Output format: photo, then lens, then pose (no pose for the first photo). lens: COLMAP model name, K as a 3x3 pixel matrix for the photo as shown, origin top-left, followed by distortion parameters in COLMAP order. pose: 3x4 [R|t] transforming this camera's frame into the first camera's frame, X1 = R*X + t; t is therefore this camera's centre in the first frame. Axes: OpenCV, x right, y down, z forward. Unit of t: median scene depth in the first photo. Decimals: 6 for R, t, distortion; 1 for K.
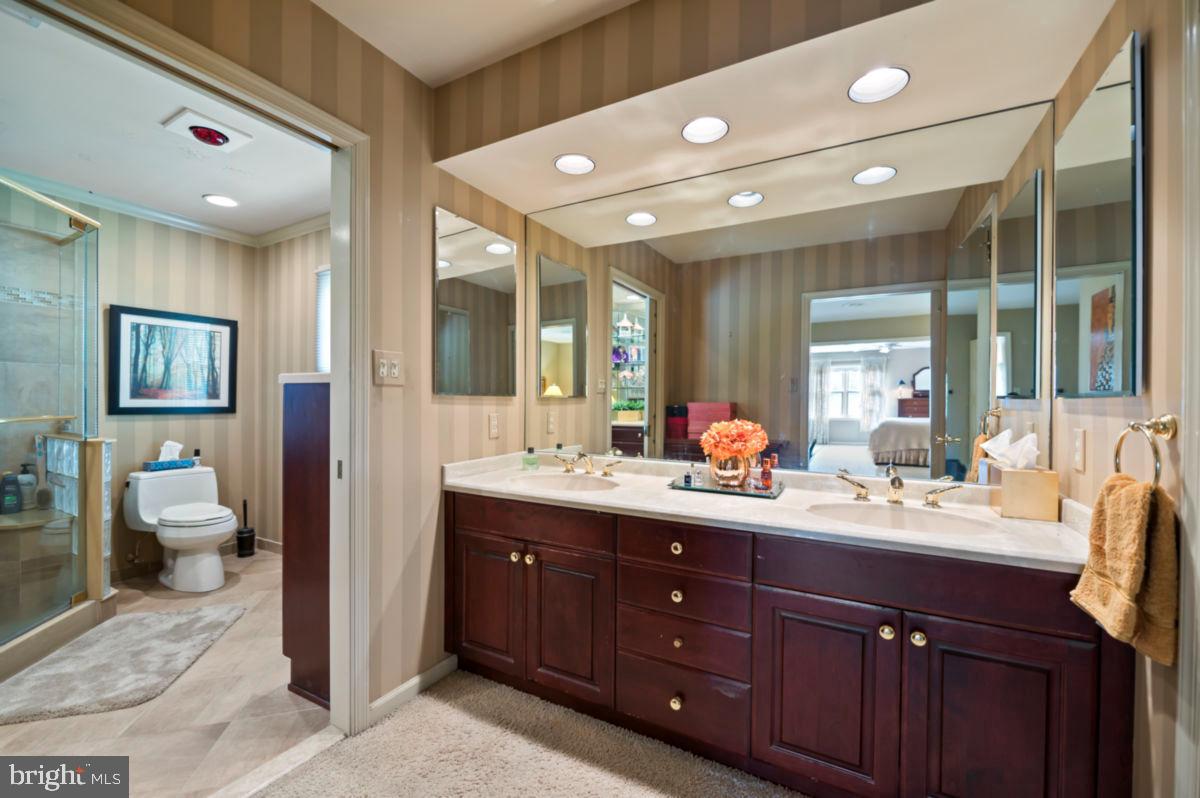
lens RADIAL K [[481.1, 0, 606.6], [0, 481.1, 402.8], [0, 0, 1]] dist [-0.003912, -0.001456]
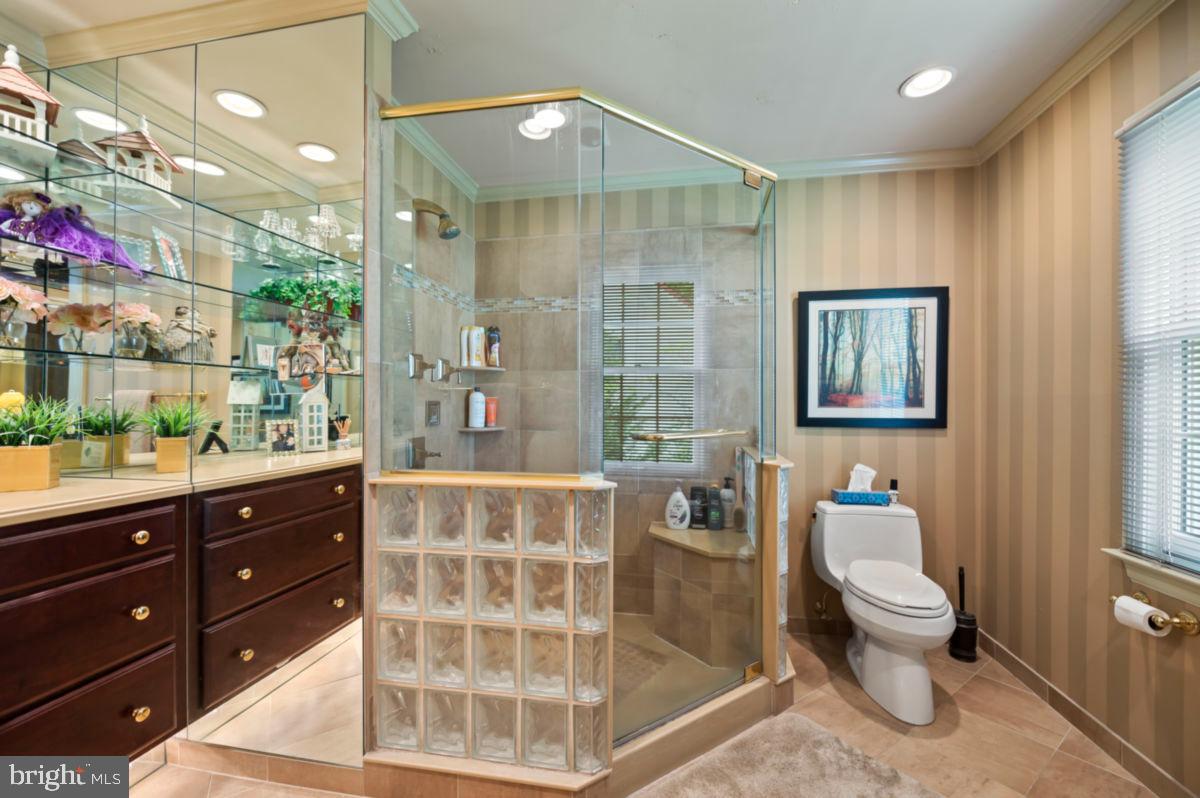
lens RADIAL K [[481.1, 0, 605.7], [0, 481.1, 403.7], [0, 0, 1]] dist [-0.003912, -0.001456]
pose [[0.317447, -0.007047, -0.948250, -0.345776], [-0.003424, 0.999957, -0.008578, -0.005640], [0.948270, 0.005970, 0.317409, 0.405645]]
